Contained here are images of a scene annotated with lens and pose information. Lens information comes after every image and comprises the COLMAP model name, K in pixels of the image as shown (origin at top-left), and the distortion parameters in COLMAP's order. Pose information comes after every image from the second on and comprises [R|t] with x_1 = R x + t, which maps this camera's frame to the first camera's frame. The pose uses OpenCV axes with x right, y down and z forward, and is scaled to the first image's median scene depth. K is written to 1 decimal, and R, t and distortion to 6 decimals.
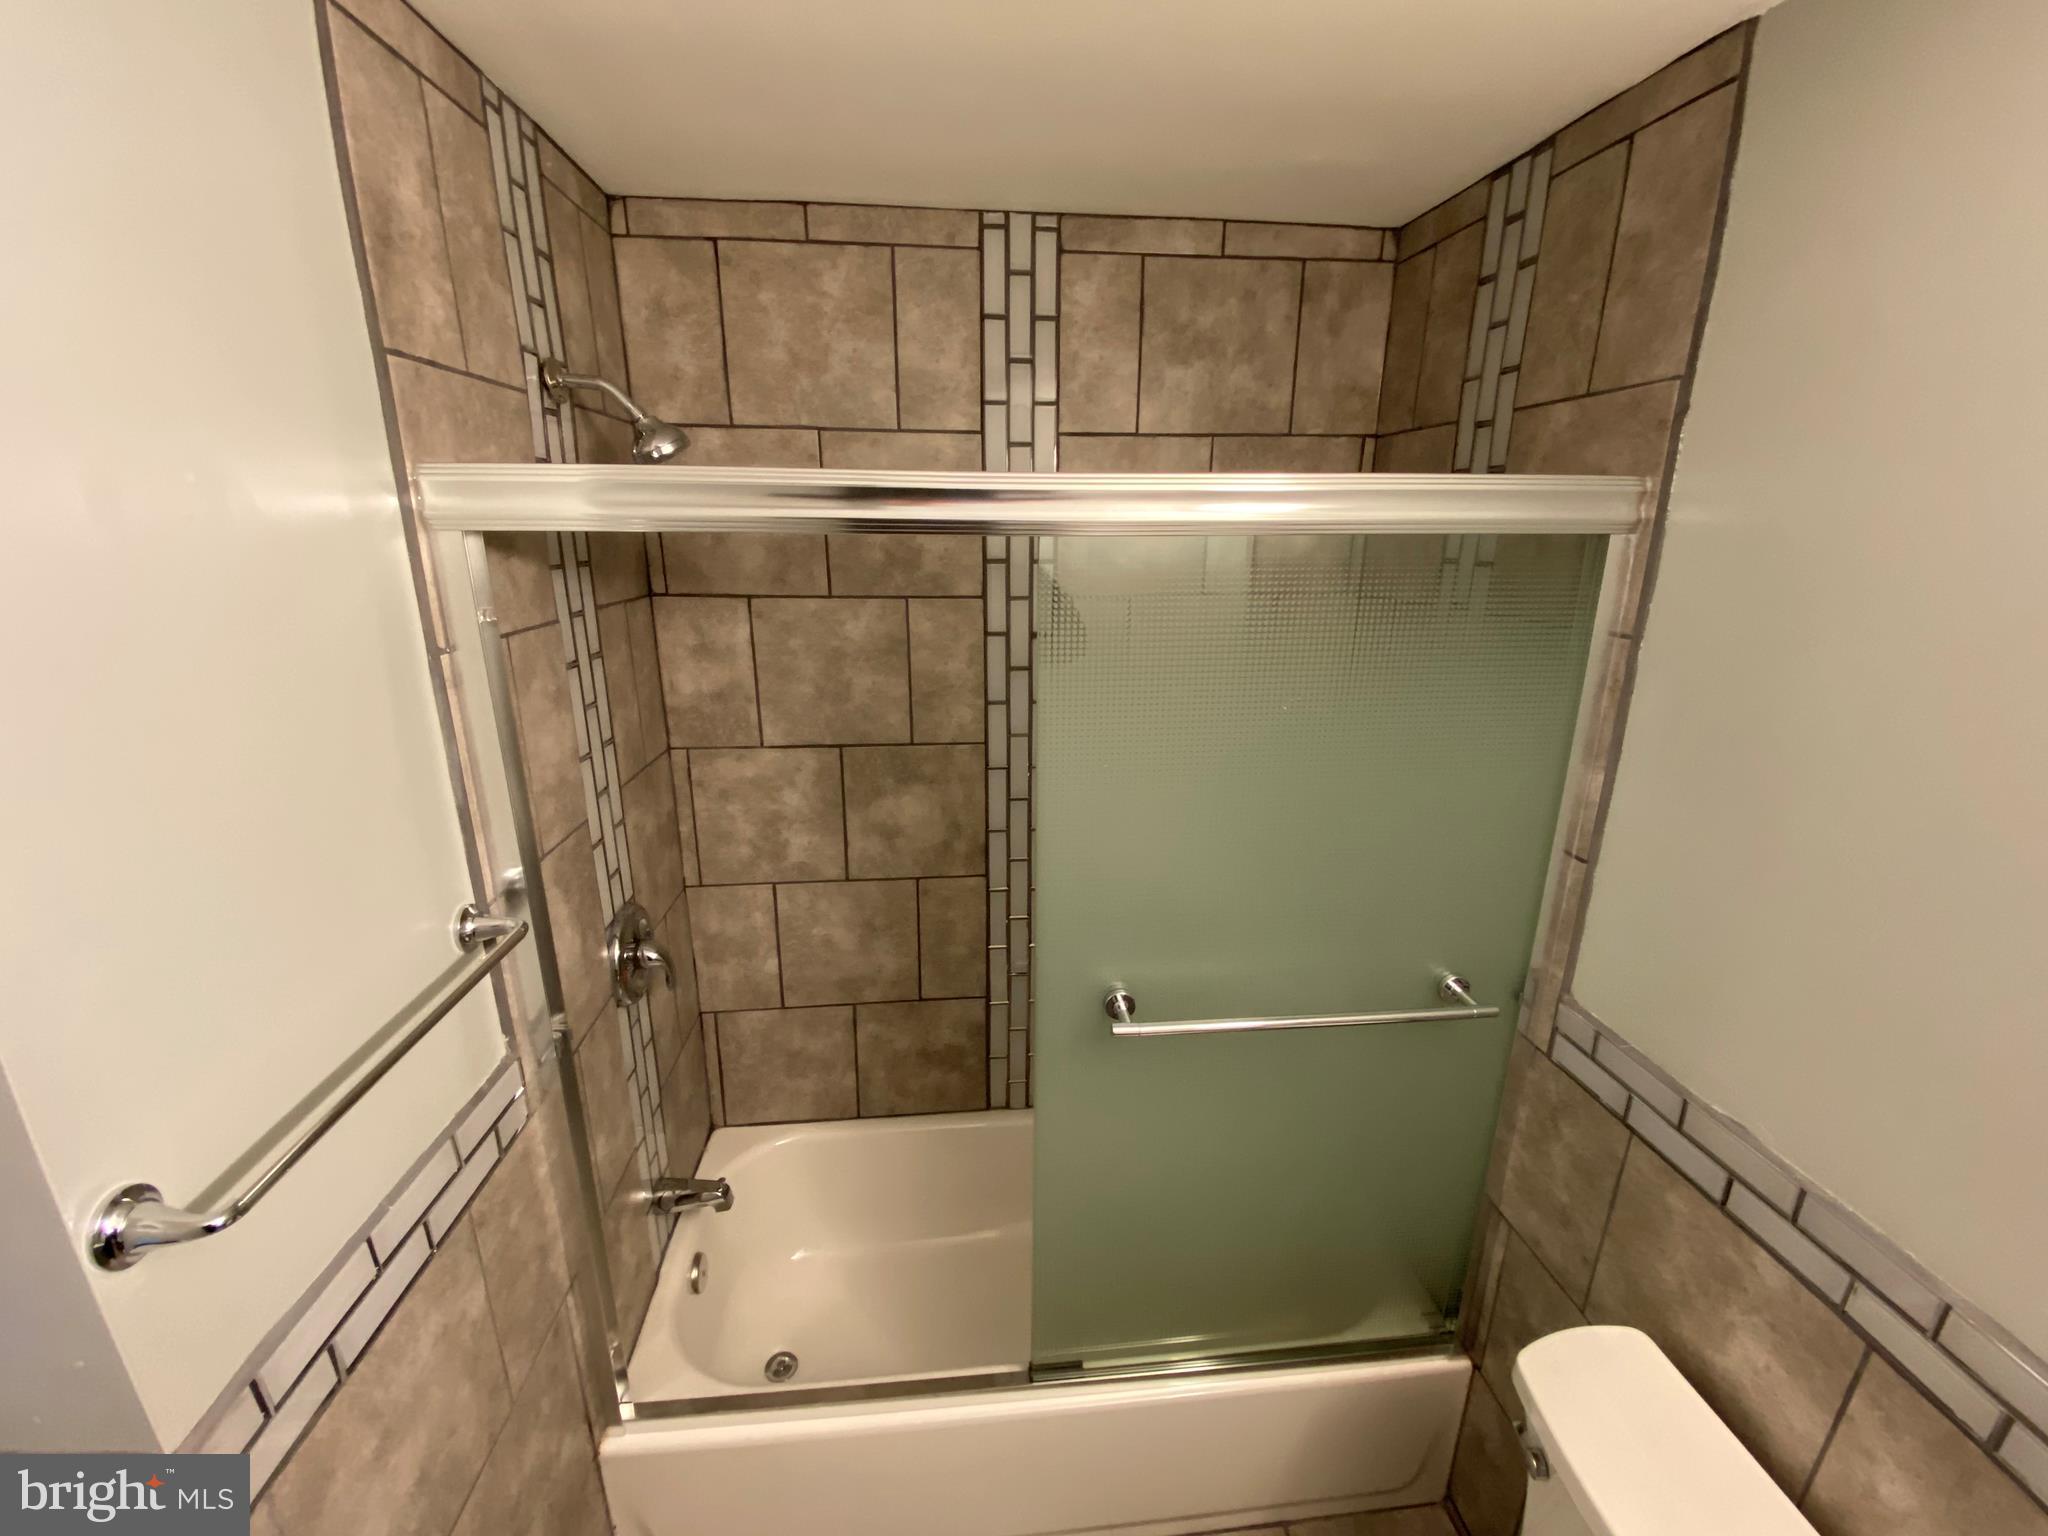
lens RADIAL K [[847.4, 0, 1024.0], [0, 847.4, 768.0], [0, 0, 1]] dist [0.016671, -0.012699]
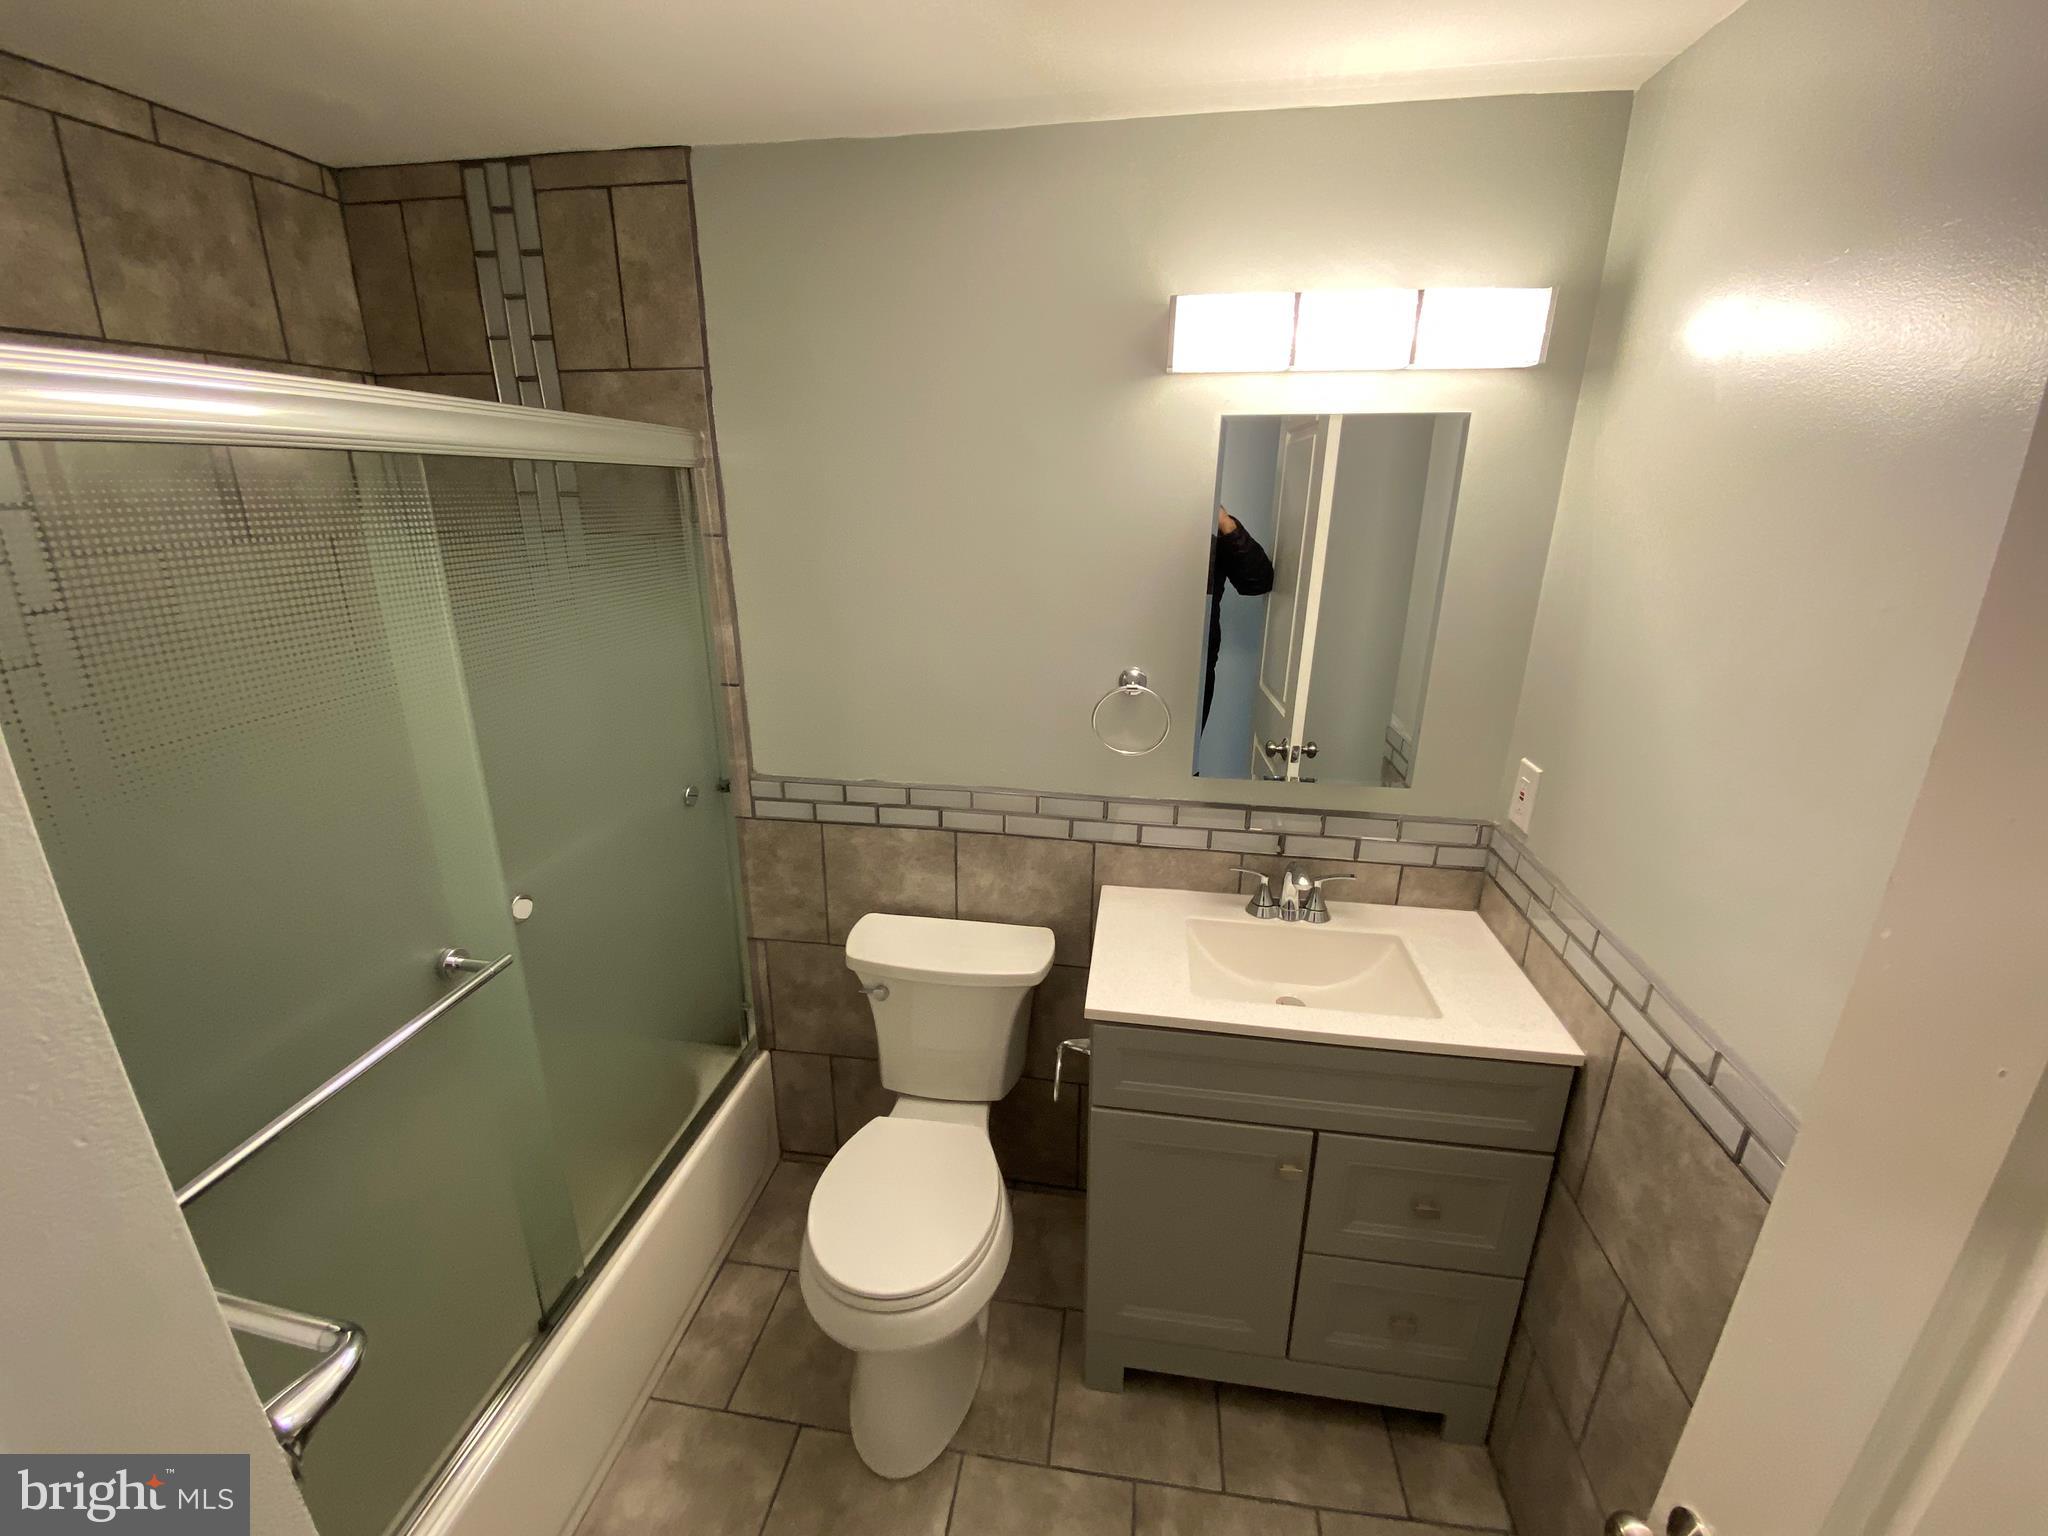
lens RADIAL K [[847.4, 0, 1024.0], [0, 847.4, 768.0], [0, 0, 1]] dist [0.016671, -0.012699]
pose [[0.330299, -0.288214, 0.898797, -0.529012], [0.254900, 0.944096, 0.209067, 0.055511], [-0.908806, 0.160049, 0.385300, -0.037782]]
